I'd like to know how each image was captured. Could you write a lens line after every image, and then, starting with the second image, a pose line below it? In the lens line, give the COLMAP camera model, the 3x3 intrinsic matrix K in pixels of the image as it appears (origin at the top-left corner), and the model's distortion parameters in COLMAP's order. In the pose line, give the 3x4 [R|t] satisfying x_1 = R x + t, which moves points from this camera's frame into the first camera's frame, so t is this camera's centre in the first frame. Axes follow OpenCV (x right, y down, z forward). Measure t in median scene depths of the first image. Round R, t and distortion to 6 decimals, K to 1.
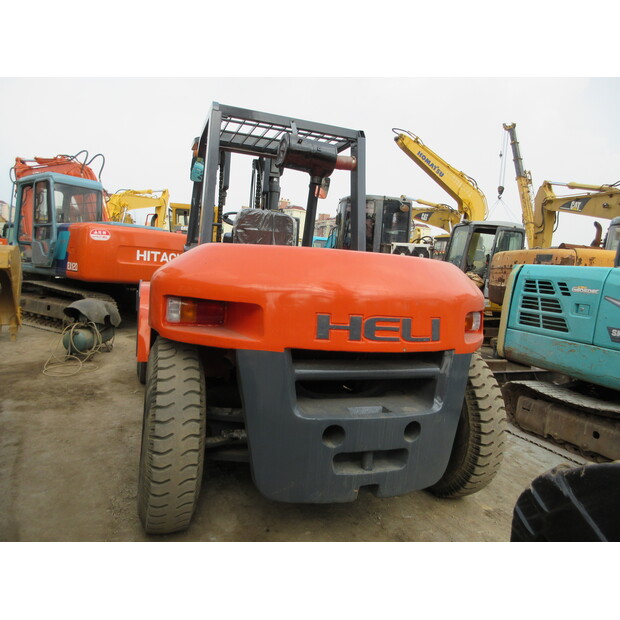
lens RADIAL K [[462.8, 0, 310.0], [0, 462.8, 310.0], [0, 0, 1]] dist [-0.023540, 0.032457]
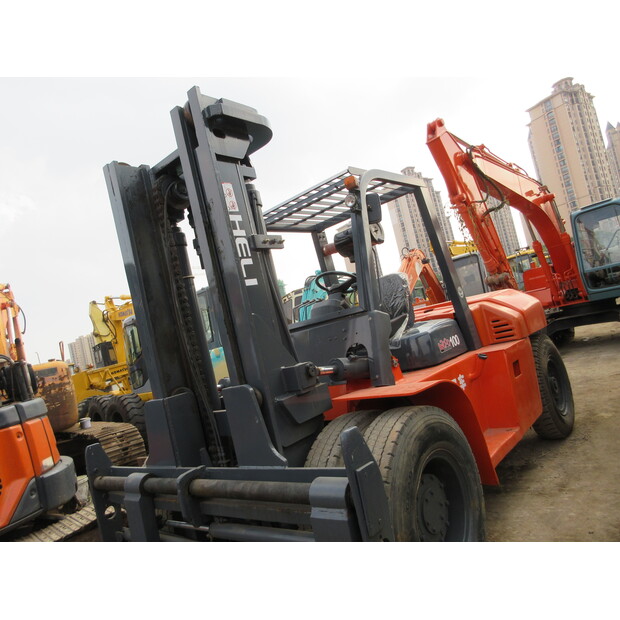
lens RADIAL K [[462.8, 0, 310.0], [0, 462.8, 310.0], [0, 0, 1]] dist [-0.023540, 0.032457]
pose [[-0.505038, 0.072918, 0.860011, -0.970629], [0.302394, 0.948216, 0.097182, -0.314578], [-0.808390, 0.309143, -0.500935, 1.757401]]
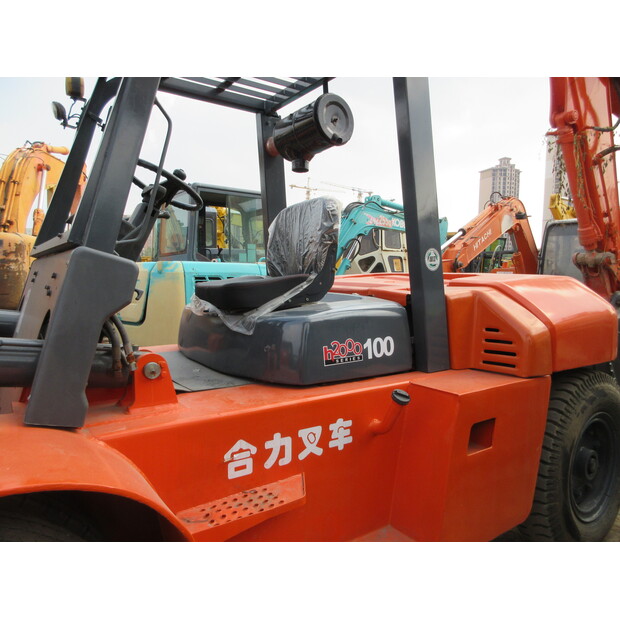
lens RADIAL K [[462.8, 0, 310.0], [0, 462.8, 310.0], [0, 0, 1]] dist [-0.023540, 0.032457]
pose [[-0.274741, -0.163978, 0.947433, -0.689298], [0.101198, 0.974947, 0.198086, -0.194715], [-0.956178, 0.150301, -0.251263, 1.137639]]
